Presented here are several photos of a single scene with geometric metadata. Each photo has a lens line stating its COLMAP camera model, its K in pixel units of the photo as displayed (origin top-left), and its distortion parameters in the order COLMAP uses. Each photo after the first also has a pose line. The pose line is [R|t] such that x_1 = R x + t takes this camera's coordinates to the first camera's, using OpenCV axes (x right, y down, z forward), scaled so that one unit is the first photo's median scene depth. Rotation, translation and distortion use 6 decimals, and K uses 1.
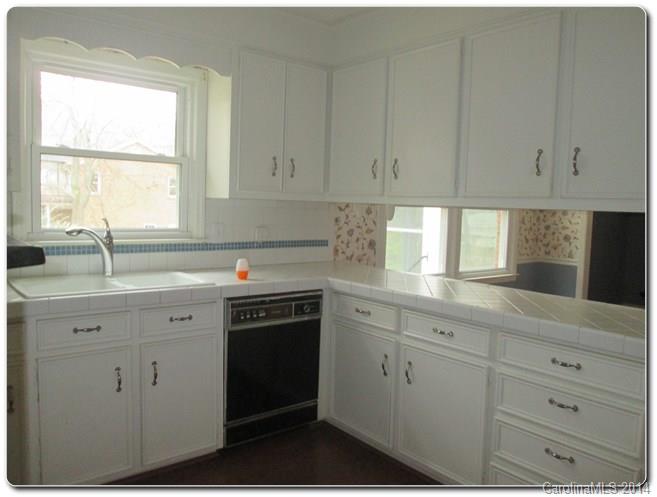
lens RADIAL K [[532.8, 0, 328.5], [0, 532.8, 248.5], [0, 0, 1]] dist [-0.056189, -0.000641]
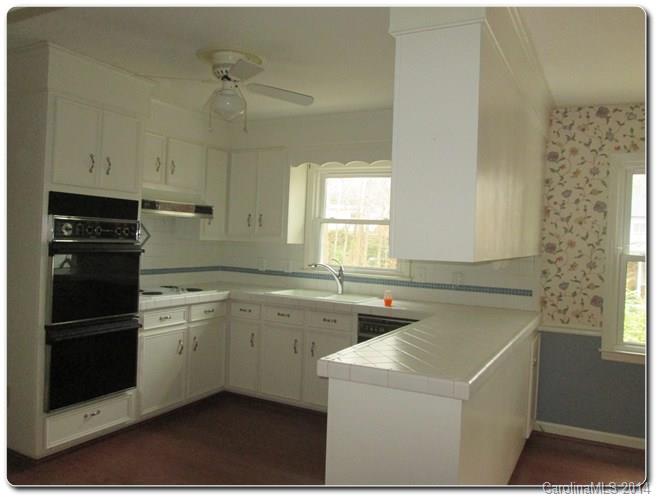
lens RADIAL K [[532.8, 0, 328.5], [0, 532.8, 248.5], [0, 0, 1]] dist [-0.056189, -0.000641]
pose [[0.392284, 0.005663, -0.919827, 0.802822], [-0.104305, 0.993805, -0.038365, -0.016316], [0.913911, 0.110992, 0.390445, 0.212852]]
